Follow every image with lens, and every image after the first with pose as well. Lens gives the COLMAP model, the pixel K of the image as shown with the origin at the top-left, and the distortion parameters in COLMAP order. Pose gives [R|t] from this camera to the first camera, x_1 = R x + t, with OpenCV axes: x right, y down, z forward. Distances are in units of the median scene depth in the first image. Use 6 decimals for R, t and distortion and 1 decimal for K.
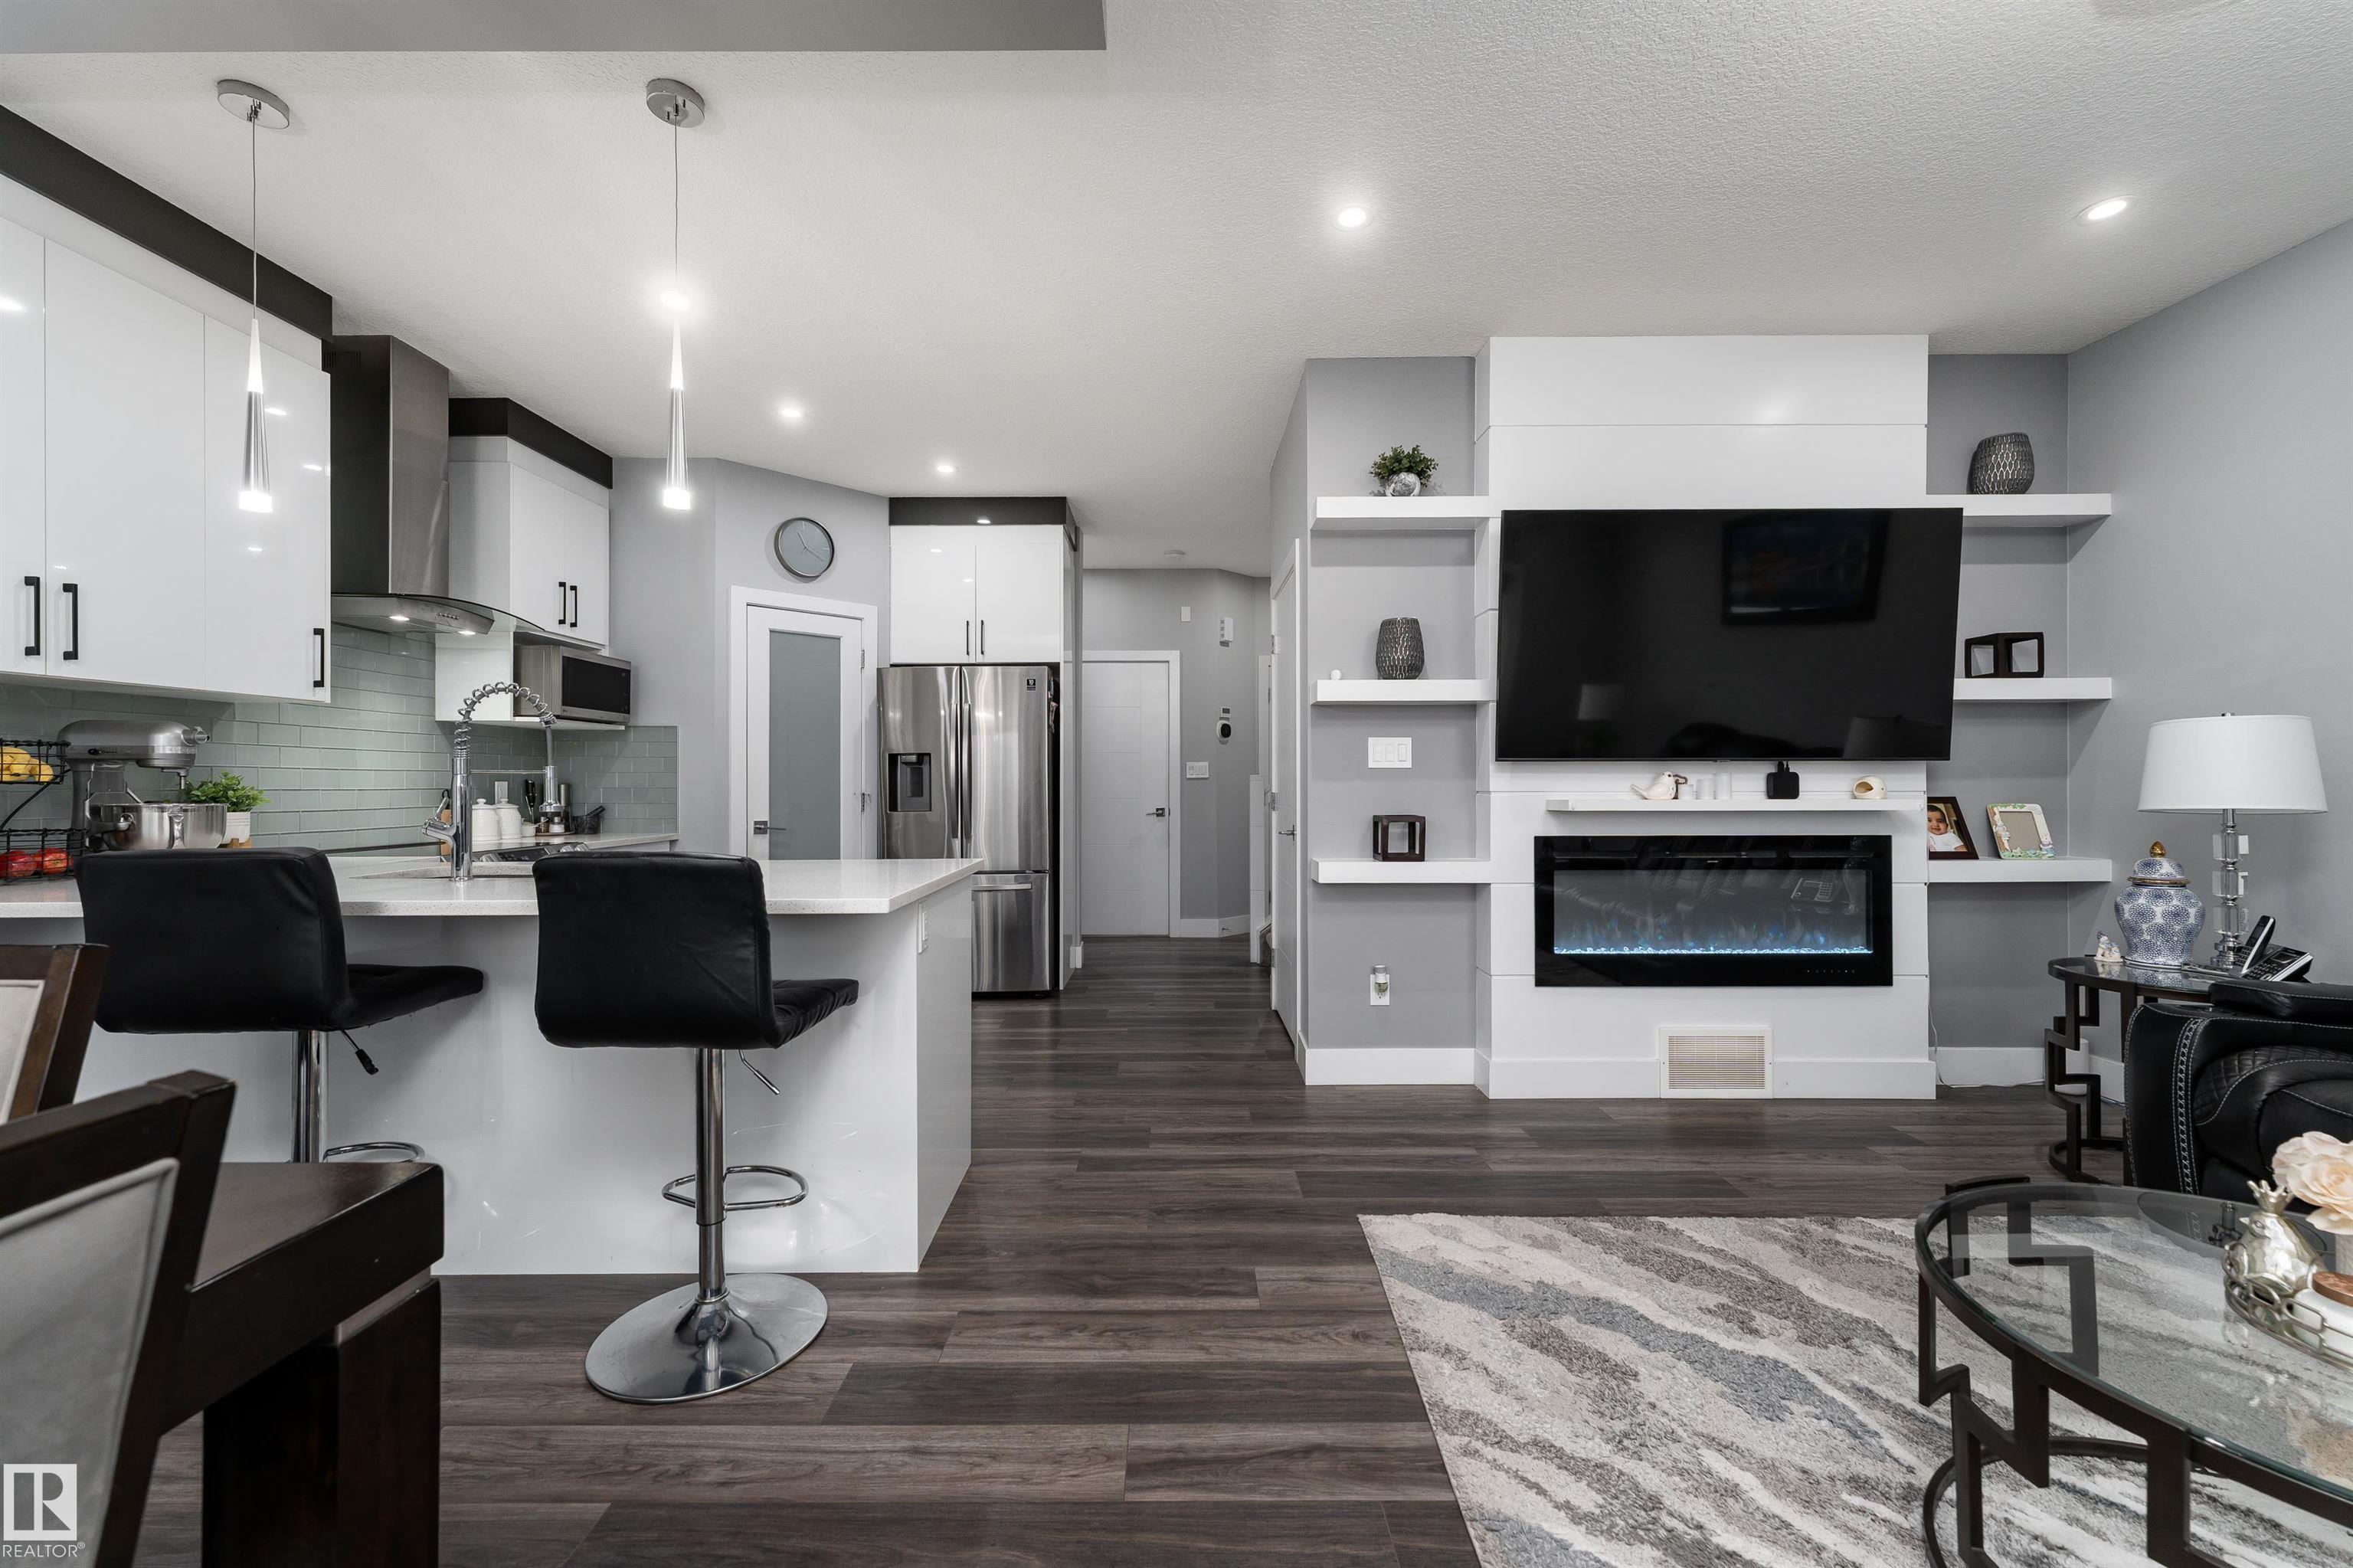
lens RADIAL K [[946.8, 0, 1171.0], [0, 946.8, 784.1], [0, 0, 1]] dist [0.002852, -0.001111]
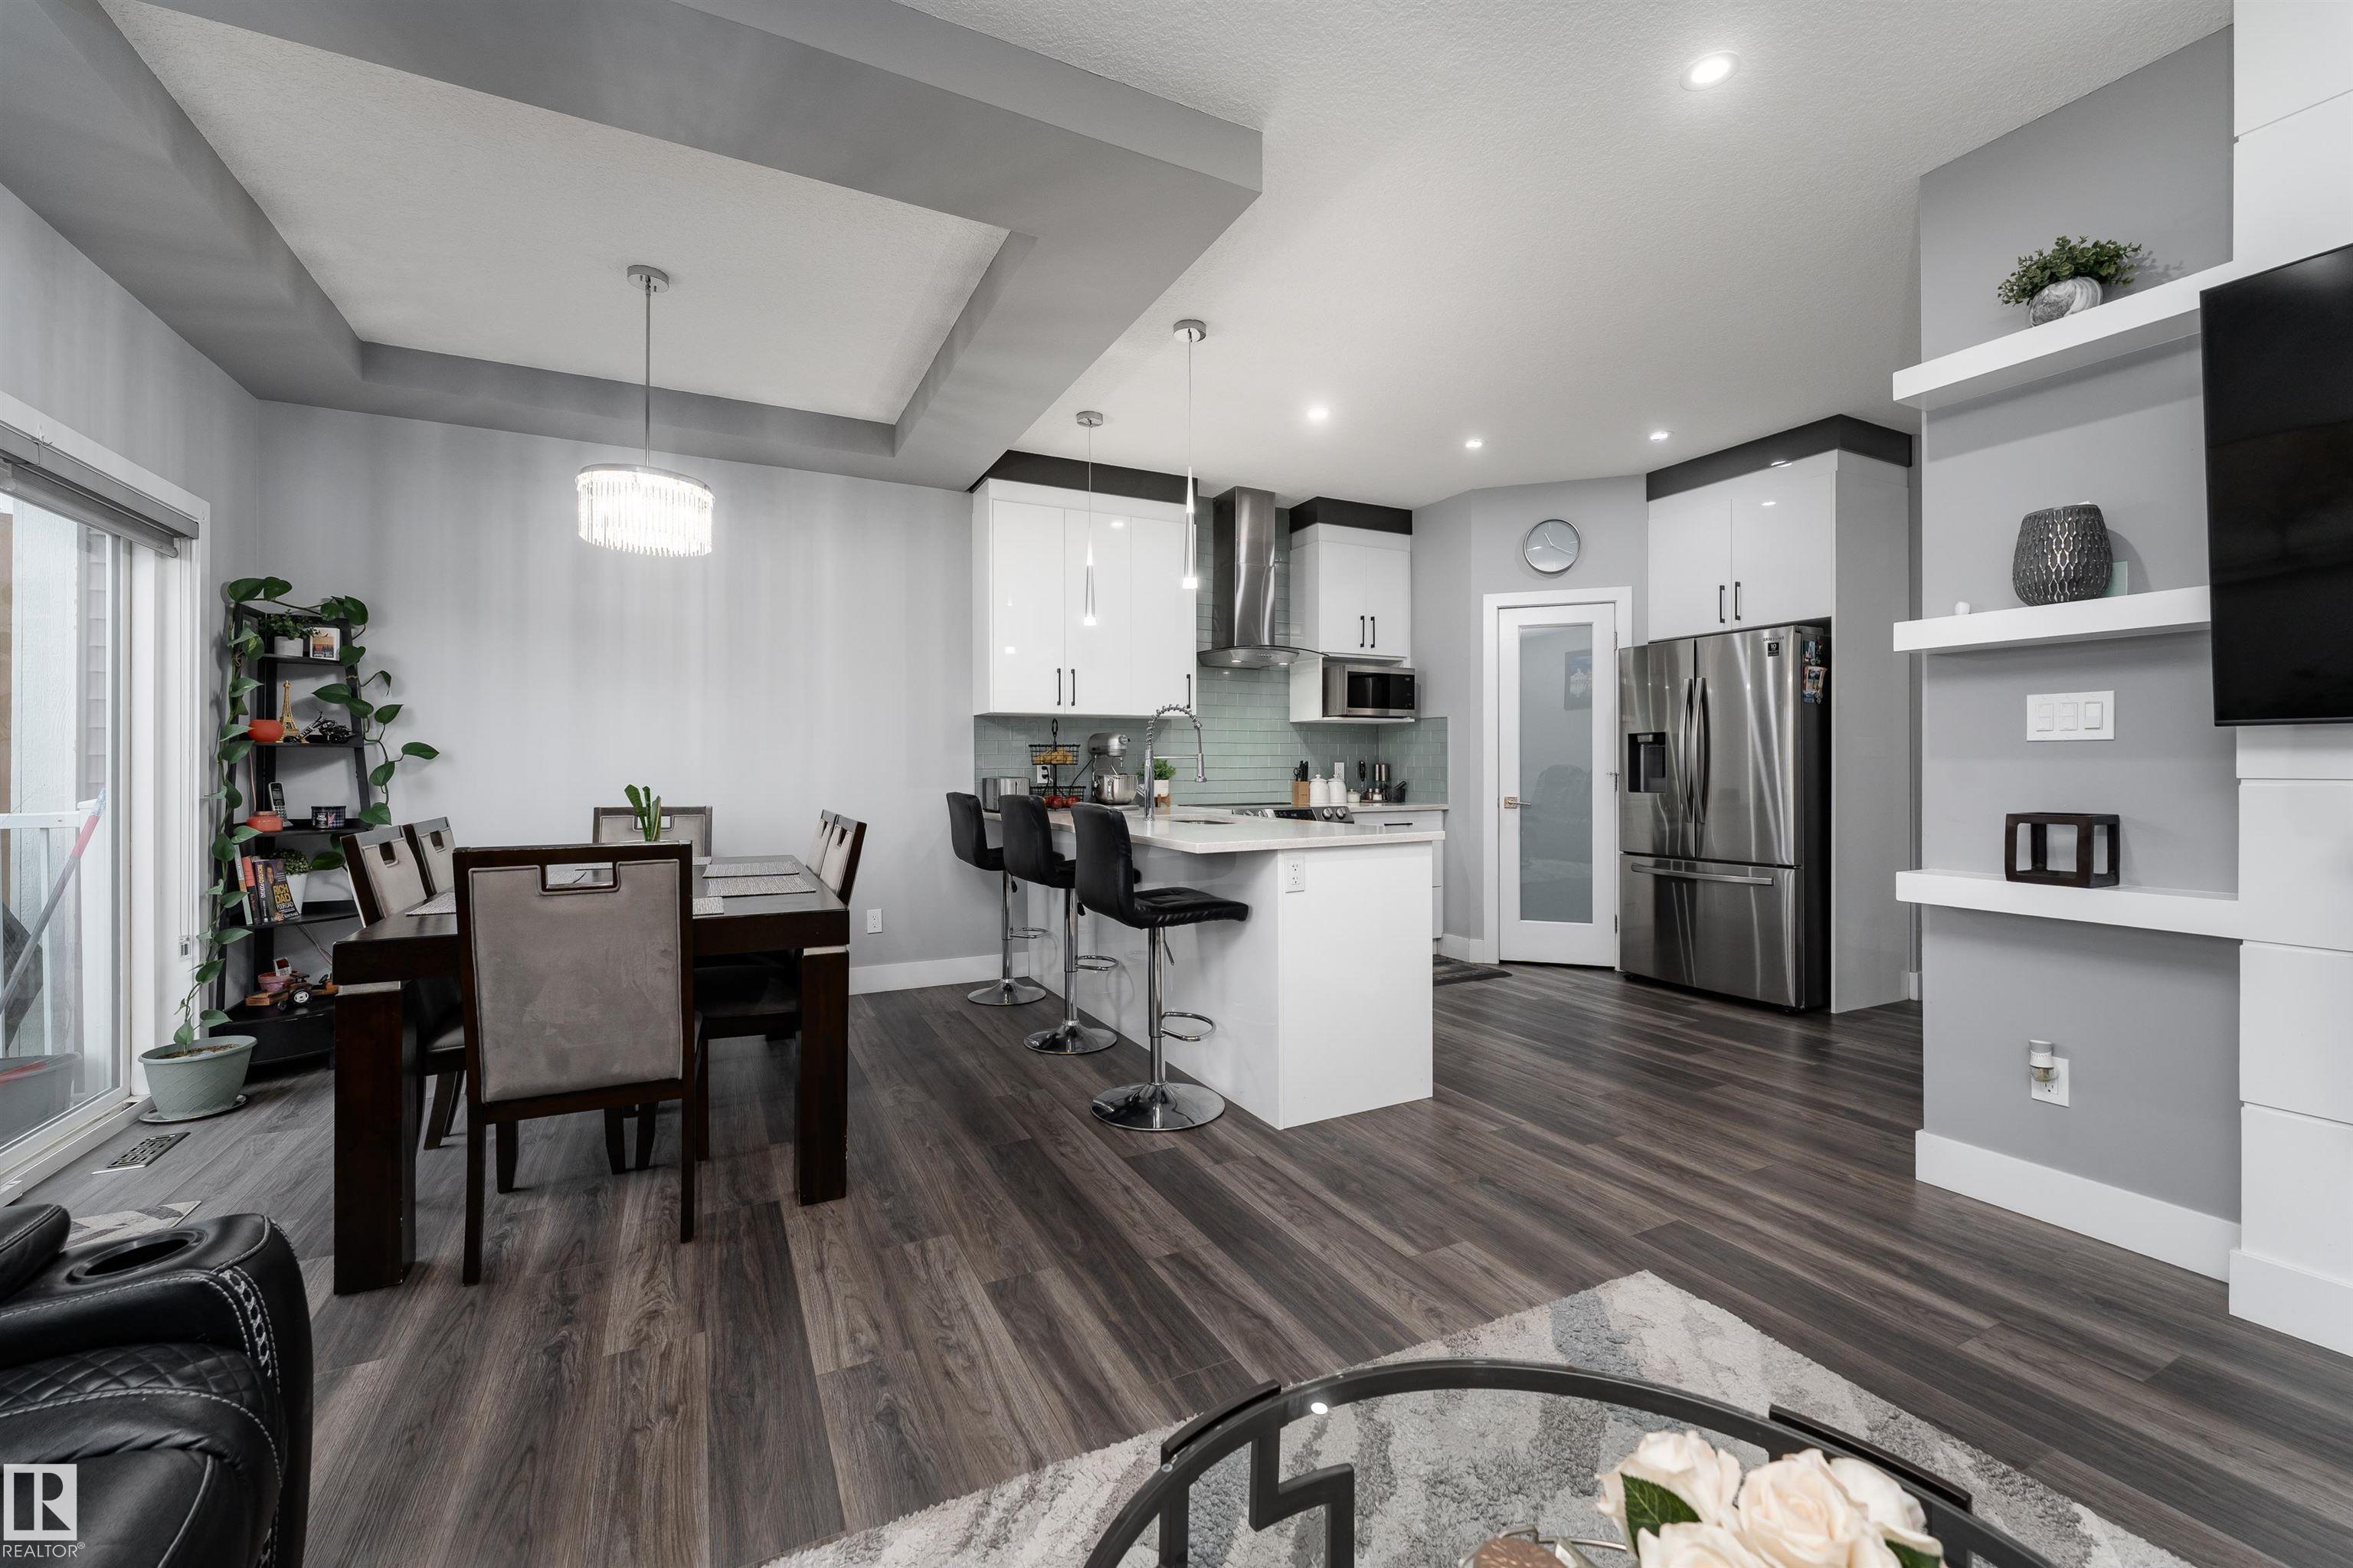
lens RADIAL K [[946.8, 0, 1167.7], [0, 946.8, 770.1], [0, 0, 1]] dist [0.002852, -0.001111]
pose [[0.452394, 0.005402, -0.891802, 0.539562], [0.001455, 0.999976, 0.006796, -0.002186], [0.891817, -0.004372, 0.452375, 0.162031]]
